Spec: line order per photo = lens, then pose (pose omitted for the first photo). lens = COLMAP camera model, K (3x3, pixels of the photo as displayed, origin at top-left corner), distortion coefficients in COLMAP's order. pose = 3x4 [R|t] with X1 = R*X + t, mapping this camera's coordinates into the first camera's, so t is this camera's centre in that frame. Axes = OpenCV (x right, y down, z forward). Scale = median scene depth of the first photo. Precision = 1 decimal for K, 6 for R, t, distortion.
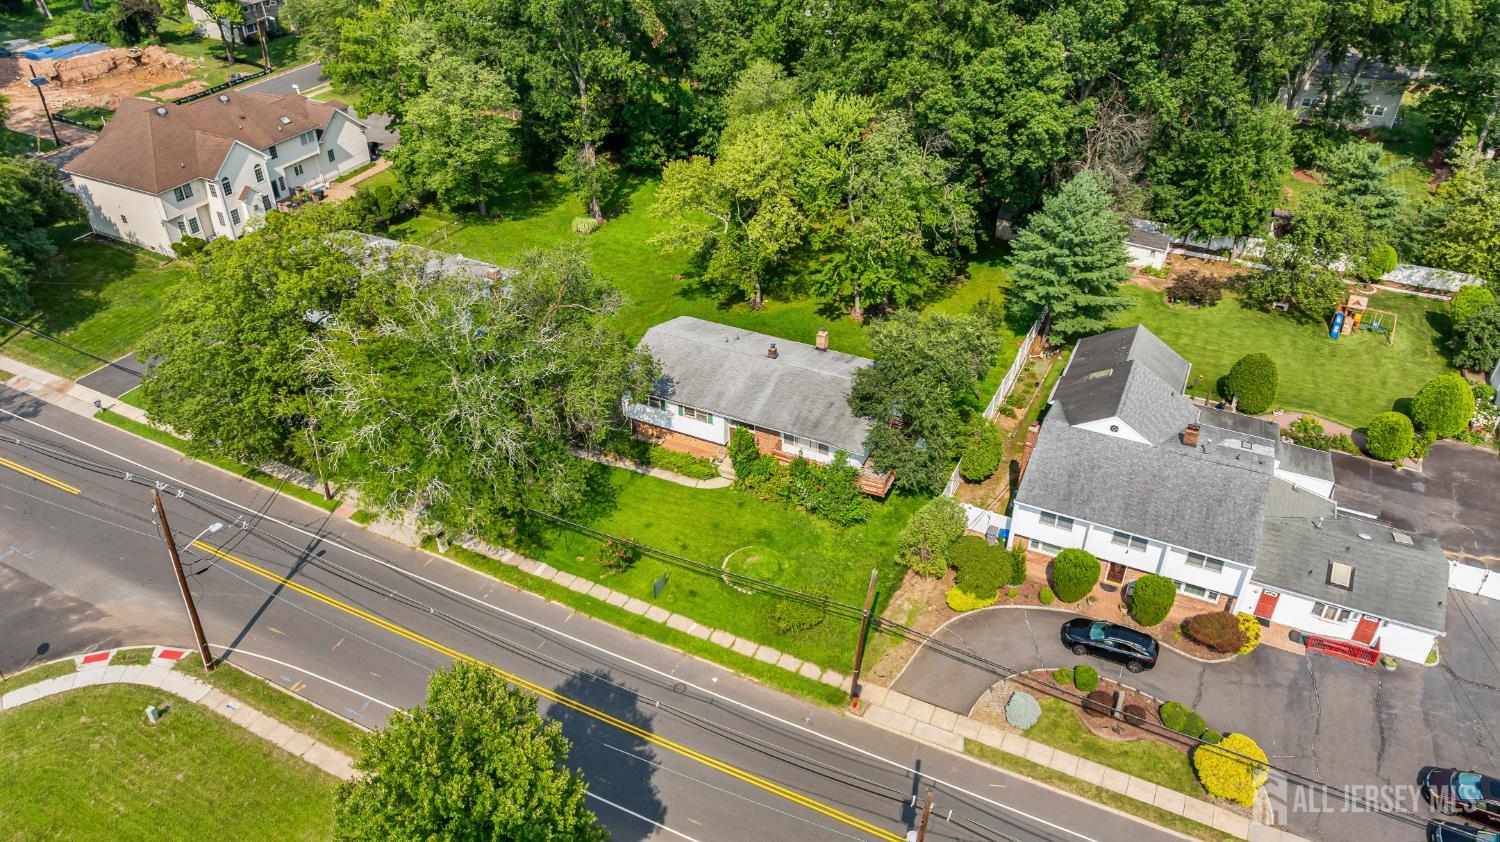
lens RADIAL K [[1052.1, 0, 755.3], [0, 1052.1, 419.0], [0, 0, 1]] dist [-0.054850, 0.058865]
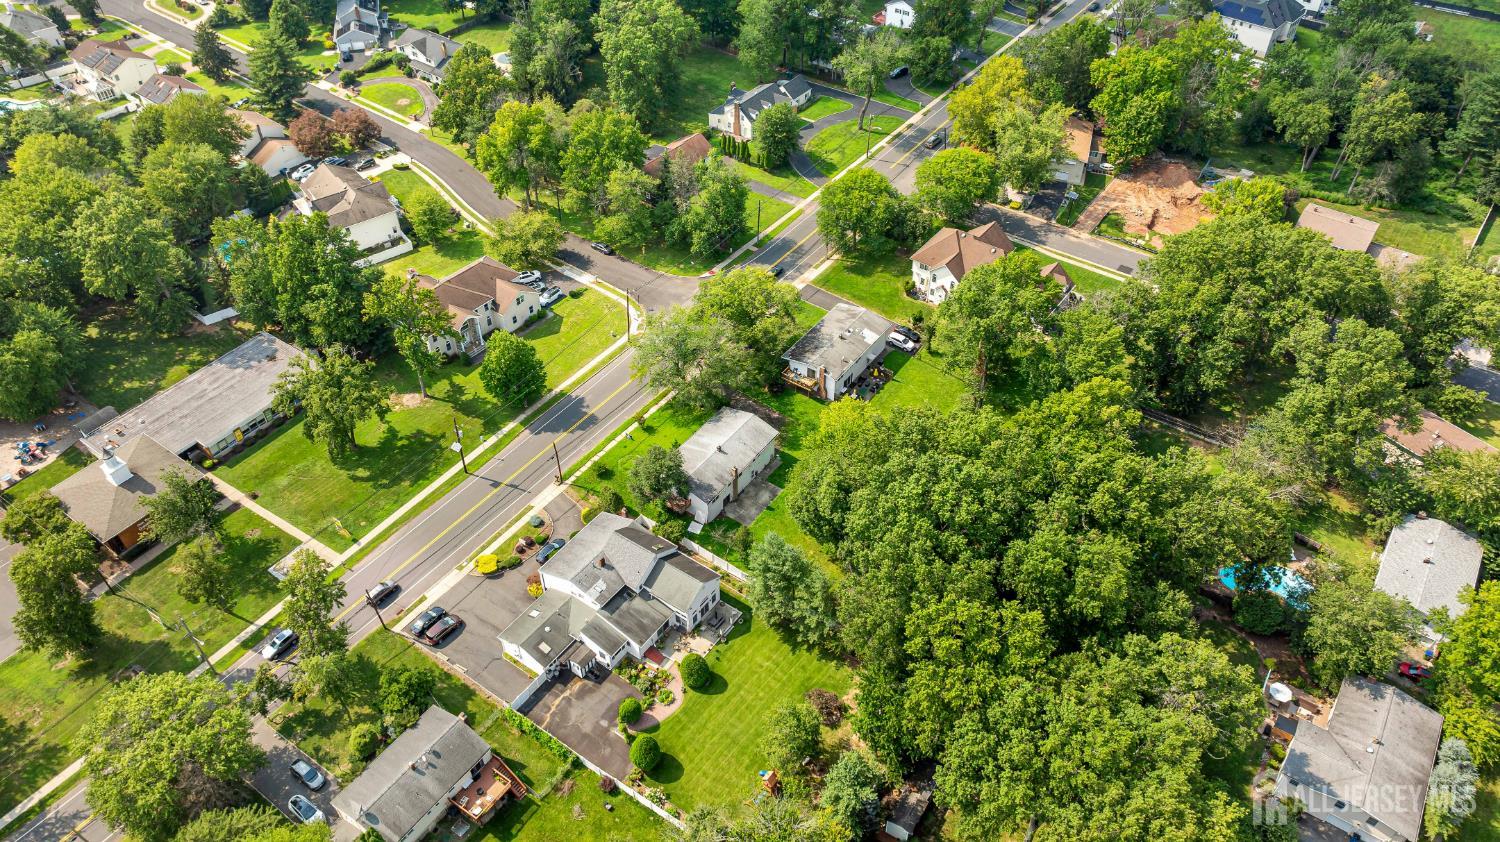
lens RADIAL K [[1047.6, 0, 753.8], [0, 1047.6, 417.0], [0, 0, 1]] dist [-0.042096, 0.038387]
pose [[-0.162058, 0.660147, -0.733446, 1.624899], [-0.562806, 0.548692, 0.618211, -1.549494], [0.810547, 0.512975, 0.282615, 0.427823]]
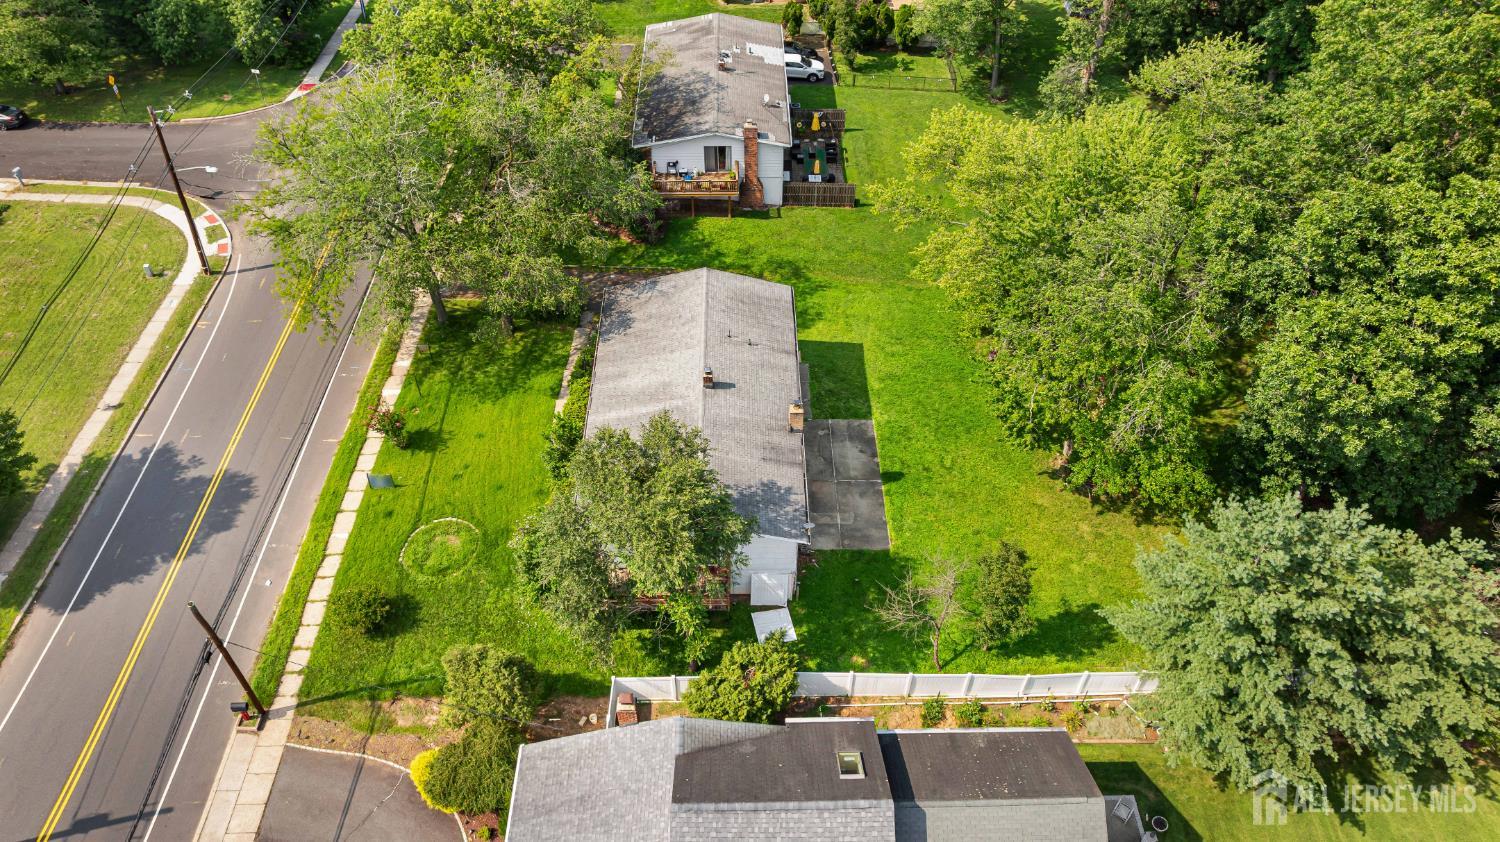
lens RADIAL K [[1052.1, 0, 755.3], [0, 1052.1, 419.0], [0, 0, 1]] dist [-0.054850, 0.058865]
pose [[0.448599, 0.628803, -0.635111, 0.527791], [-0.512176, 0.763235, 0.393889, -0.358771], [0.732417, 0.148591, 0.664444, 0.572342]]
